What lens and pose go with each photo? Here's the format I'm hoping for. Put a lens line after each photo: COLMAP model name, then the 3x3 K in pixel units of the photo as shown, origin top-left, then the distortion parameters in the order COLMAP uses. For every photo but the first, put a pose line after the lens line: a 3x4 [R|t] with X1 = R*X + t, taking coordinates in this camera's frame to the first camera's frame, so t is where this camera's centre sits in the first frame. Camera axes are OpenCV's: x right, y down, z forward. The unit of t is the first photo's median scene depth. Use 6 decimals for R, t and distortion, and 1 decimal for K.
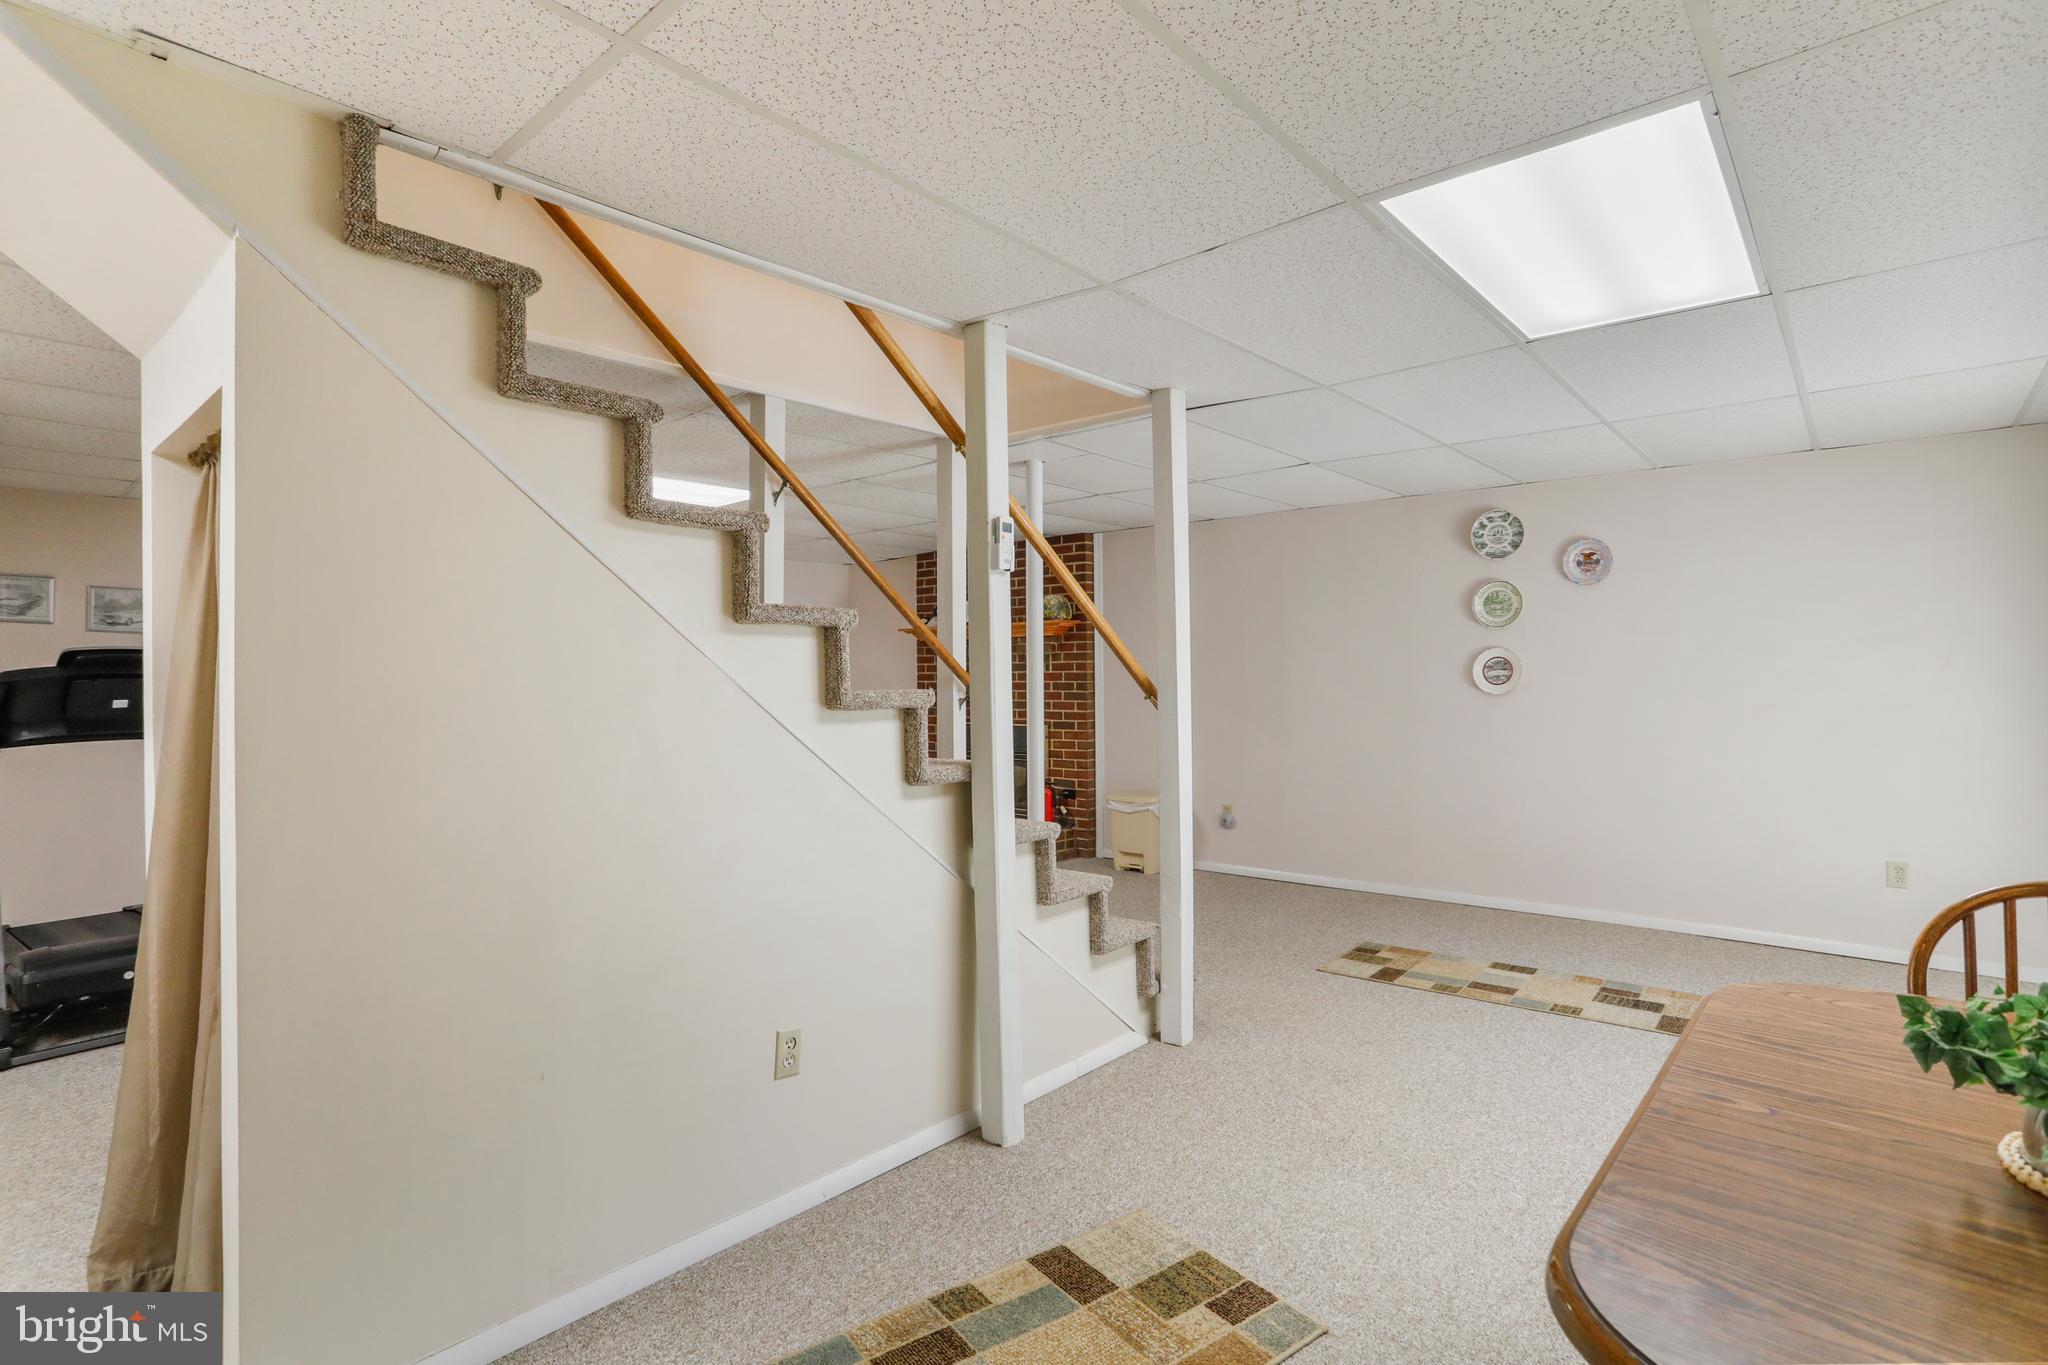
lens RADIAL K [[1005.4, 0, 1020.4], [0, 1005.4, 670.2], [0, 0, 1]] dist [-0.048242, 0.026400]
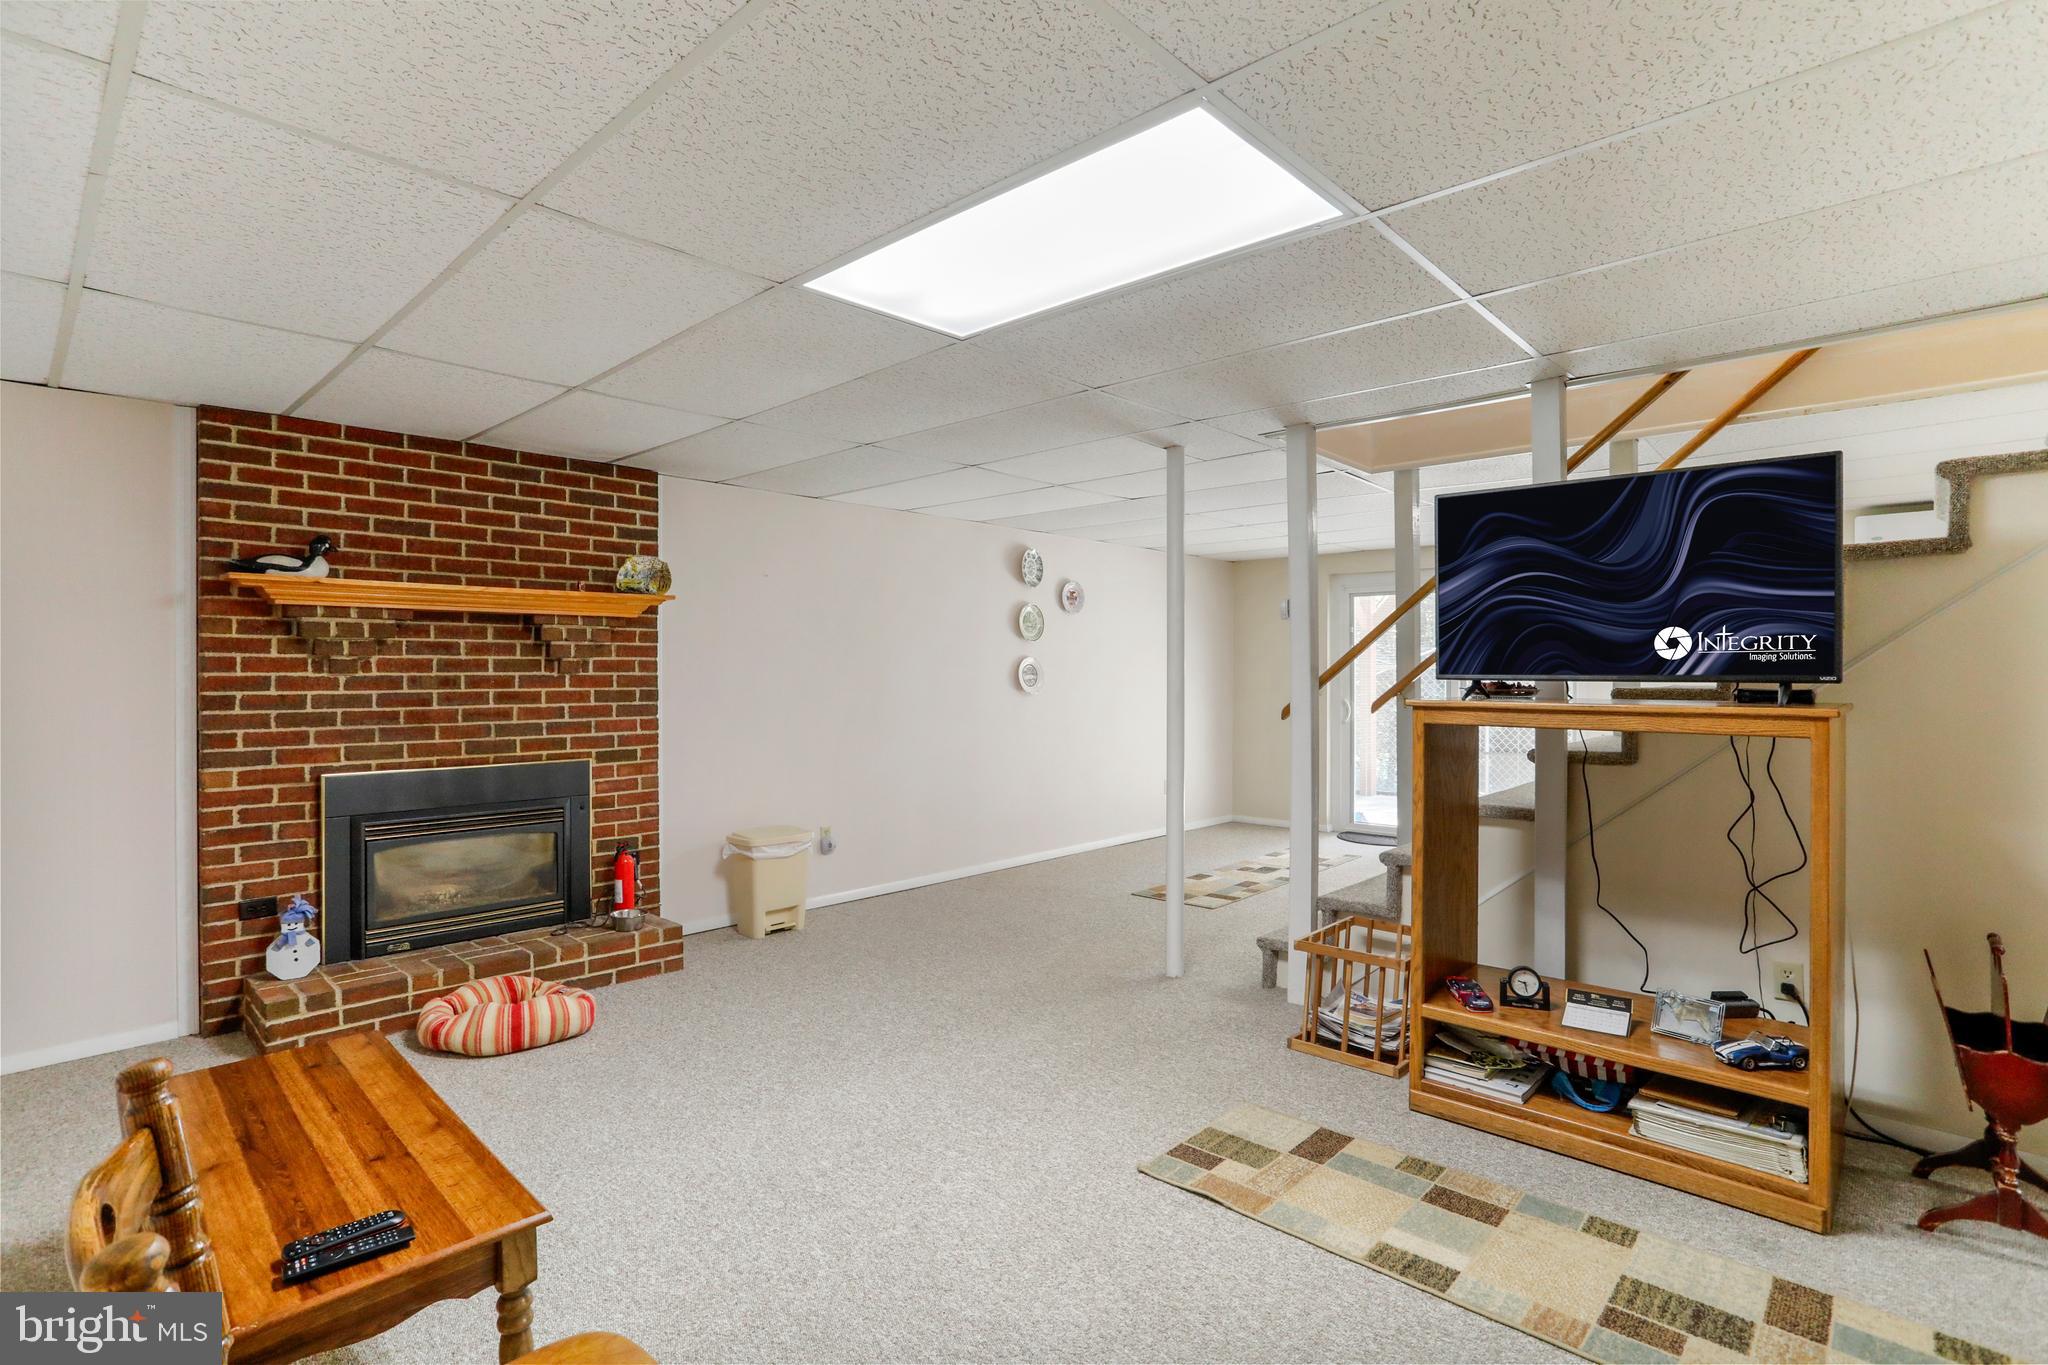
lens RADIAL K [[1005.4, 0, 1020.4], [0, 1005.4, 670.2], [0, 0, 1]] dist [-0.048242, 0.026400]
pose [[0.042067, 0.008862, 0.999075, -0.804664], [-0.005619, 0.999947, -0.008633, 0.004611], [-0.999099, -0.005250, 0.042114, 0.964825]]
